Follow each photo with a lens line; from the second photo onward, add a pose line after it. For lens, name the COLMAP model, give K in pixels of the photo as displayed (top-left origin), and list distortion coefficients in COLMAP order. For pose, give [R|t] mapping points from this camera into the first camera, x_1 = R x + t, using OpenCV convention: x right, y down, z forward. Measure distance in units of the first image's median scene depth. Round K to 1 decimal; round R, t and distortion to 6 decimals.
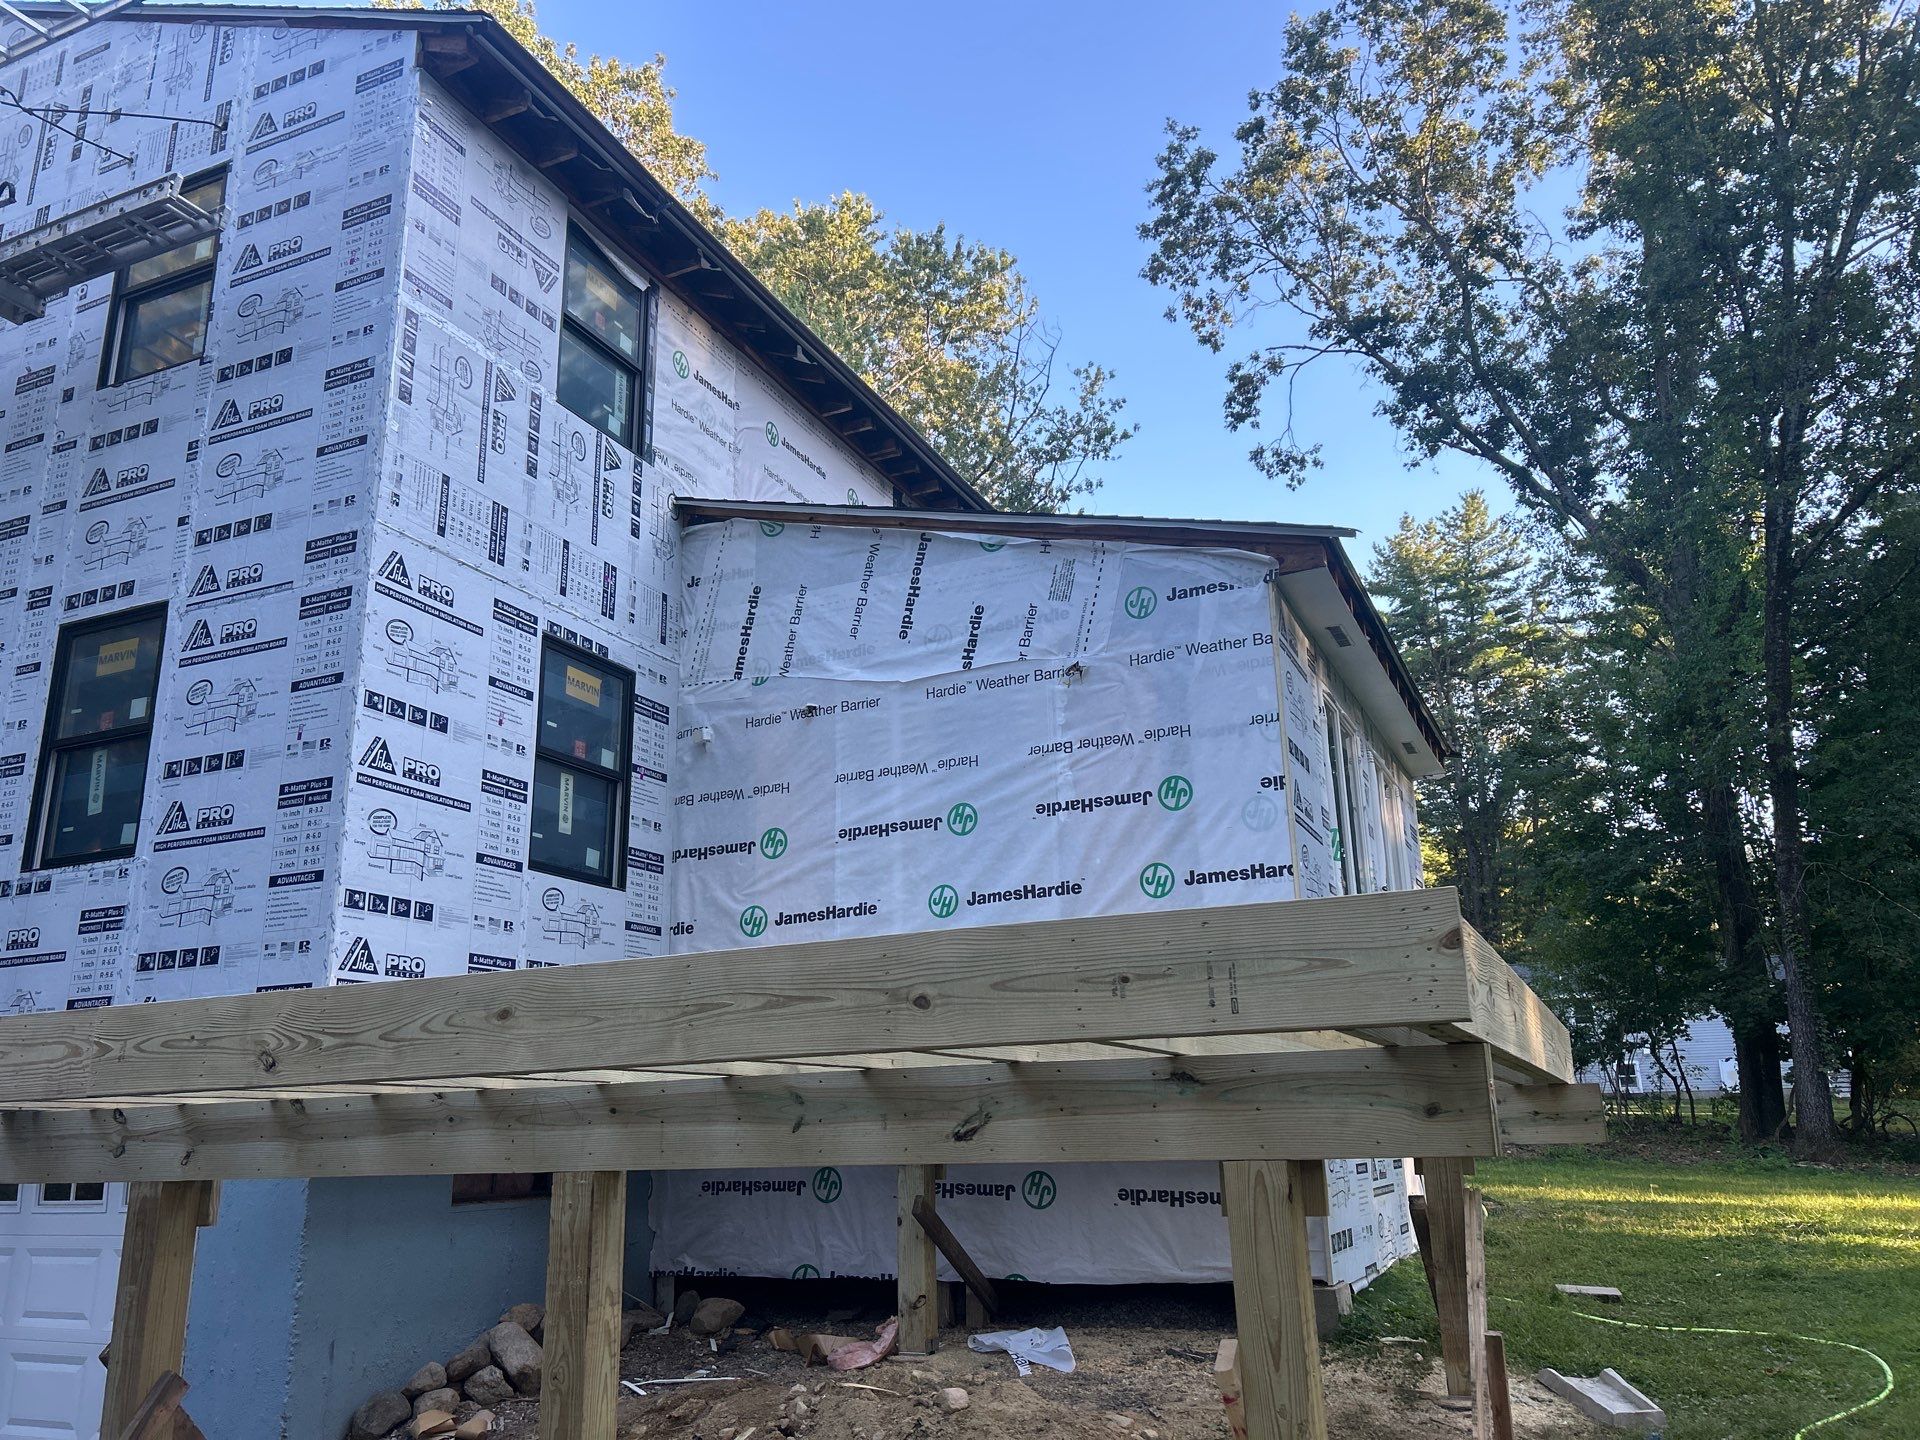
lens RADIAL K [[1441.8, 0, 964.7], [0, 1441.8, 727.7], [0, 0, 1]] dist [0.059430, -0.067656]
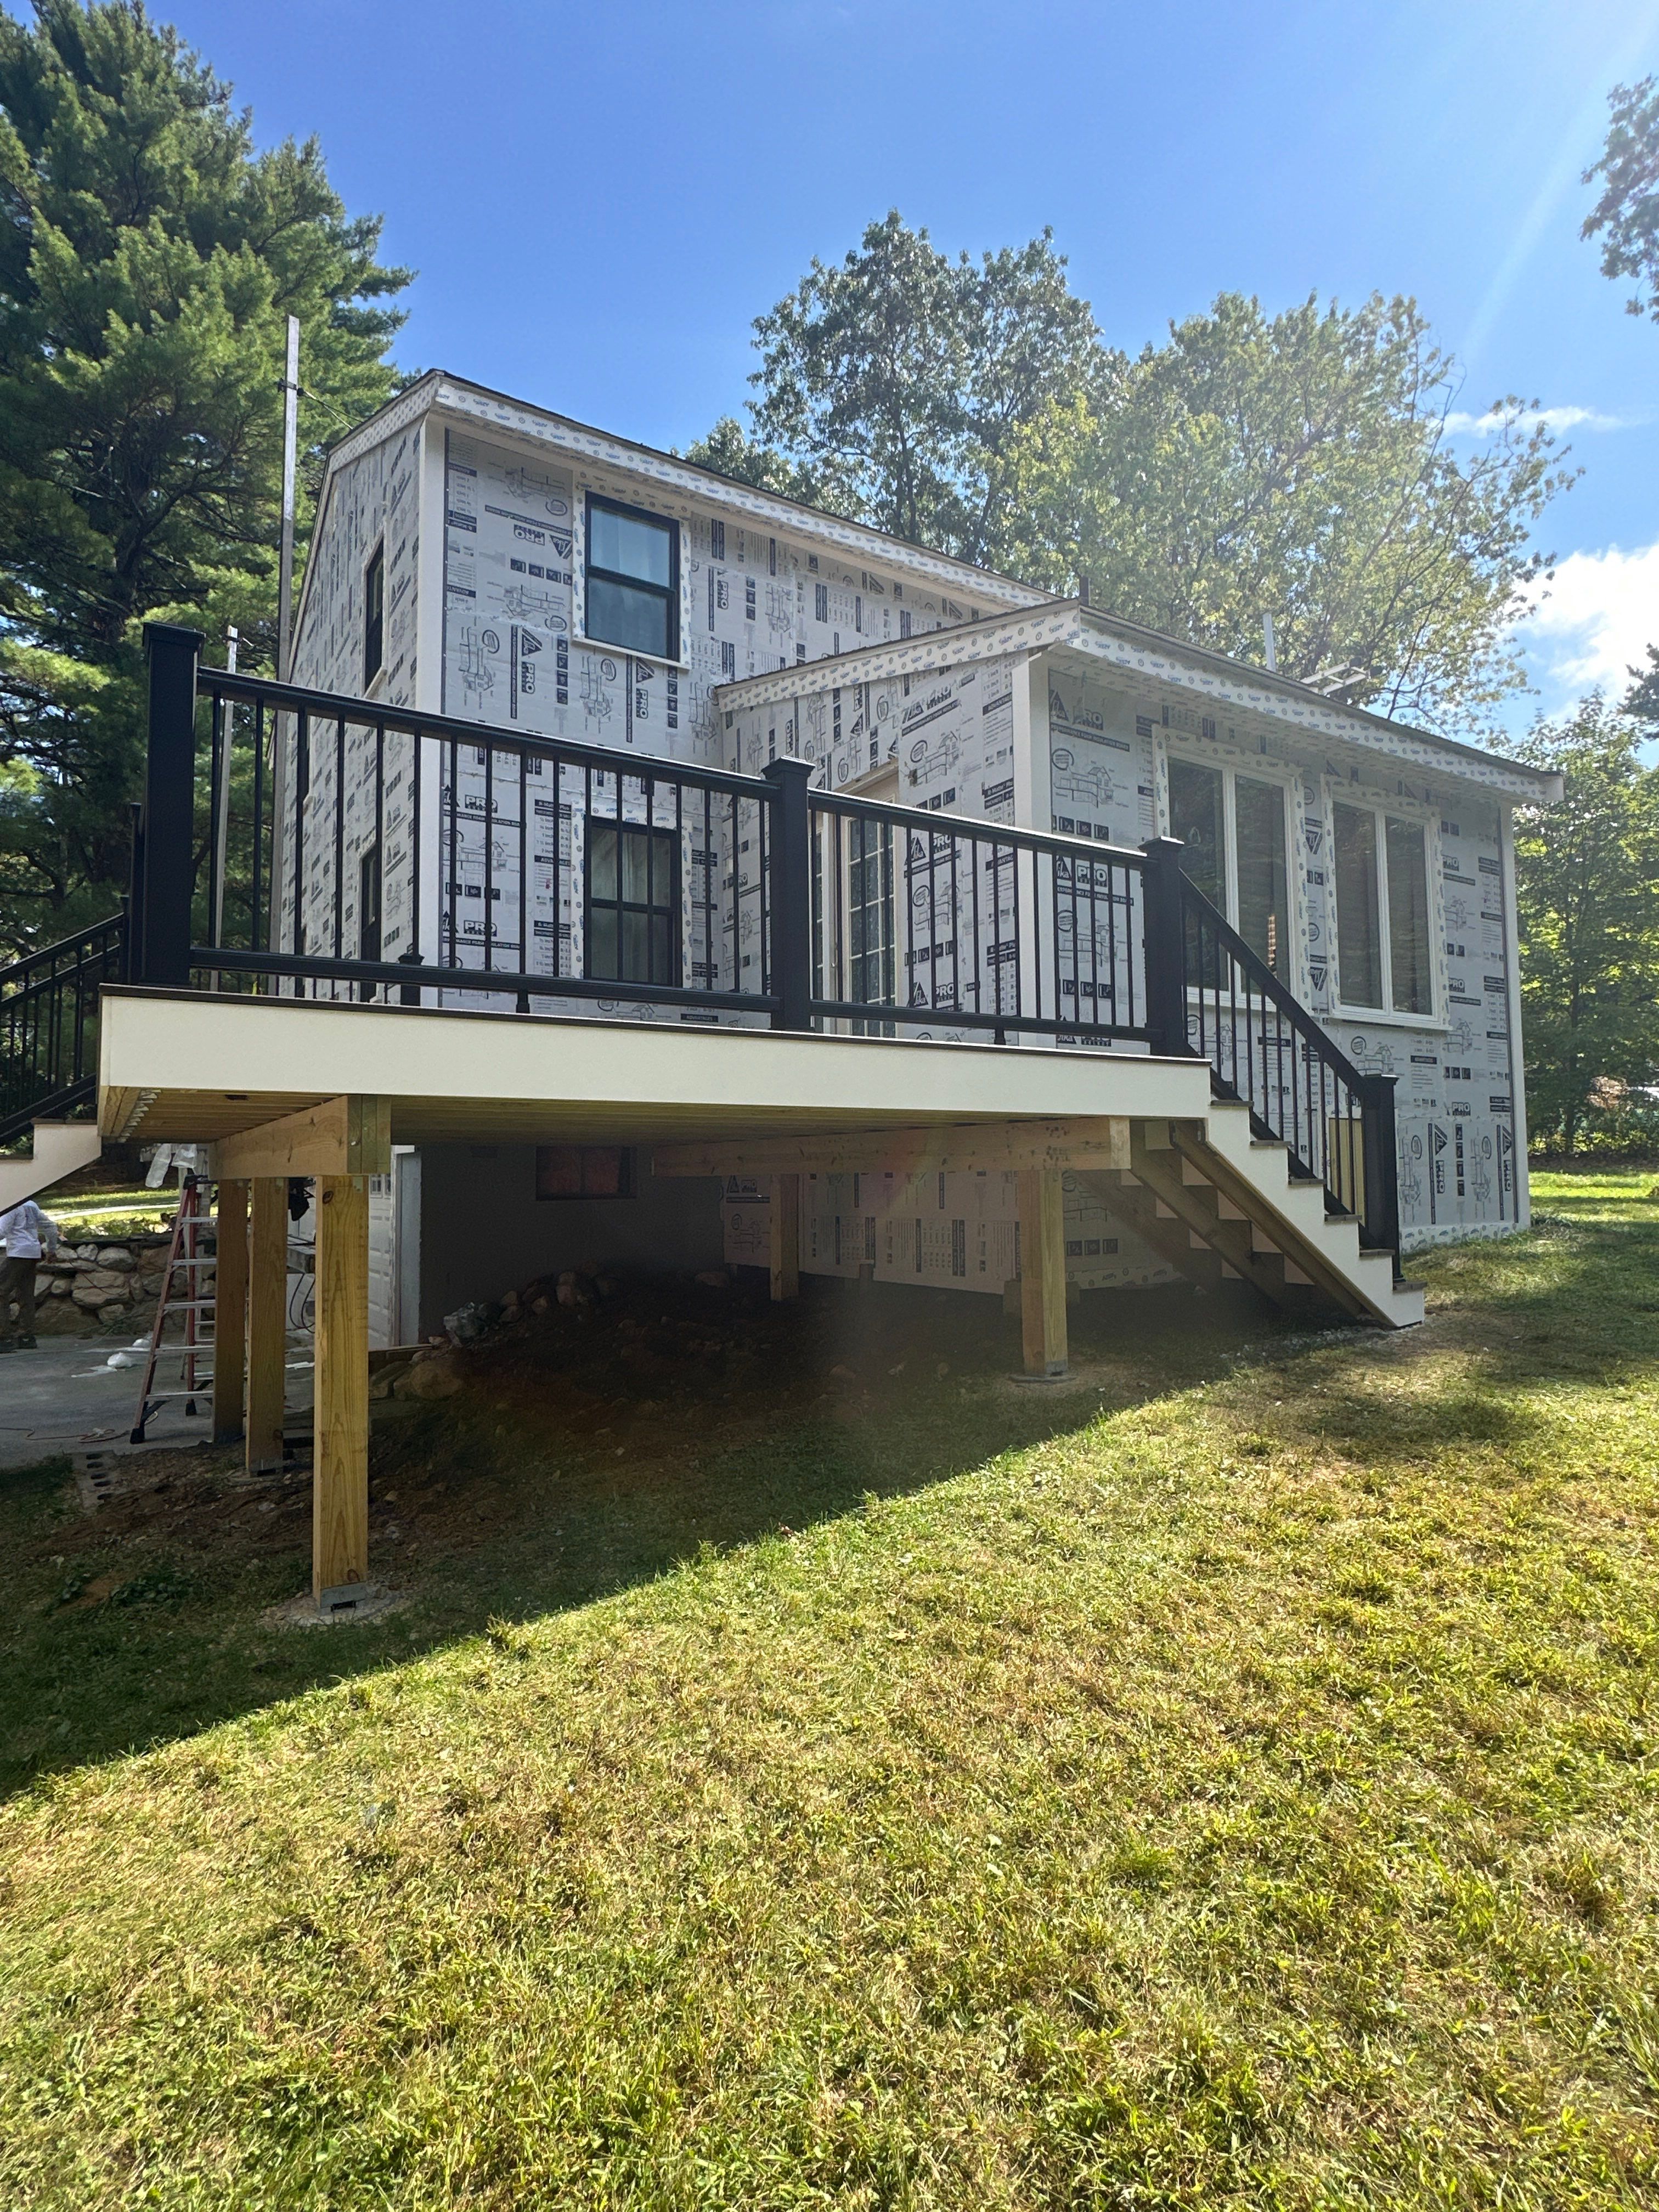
lens RADIAL K [[1158.1, 0, 830.3], [0, 1158.1, 1110.8], [0, 0, 1]] dist [-0.008619, 0.004283]
pose [[0.838349, -0.017404, -0.544856, 0.525117], [0.140870, 0.972459, 0.185688, 0.037935], [0.526618, -0.232425, 0.817711, 0.138731]]
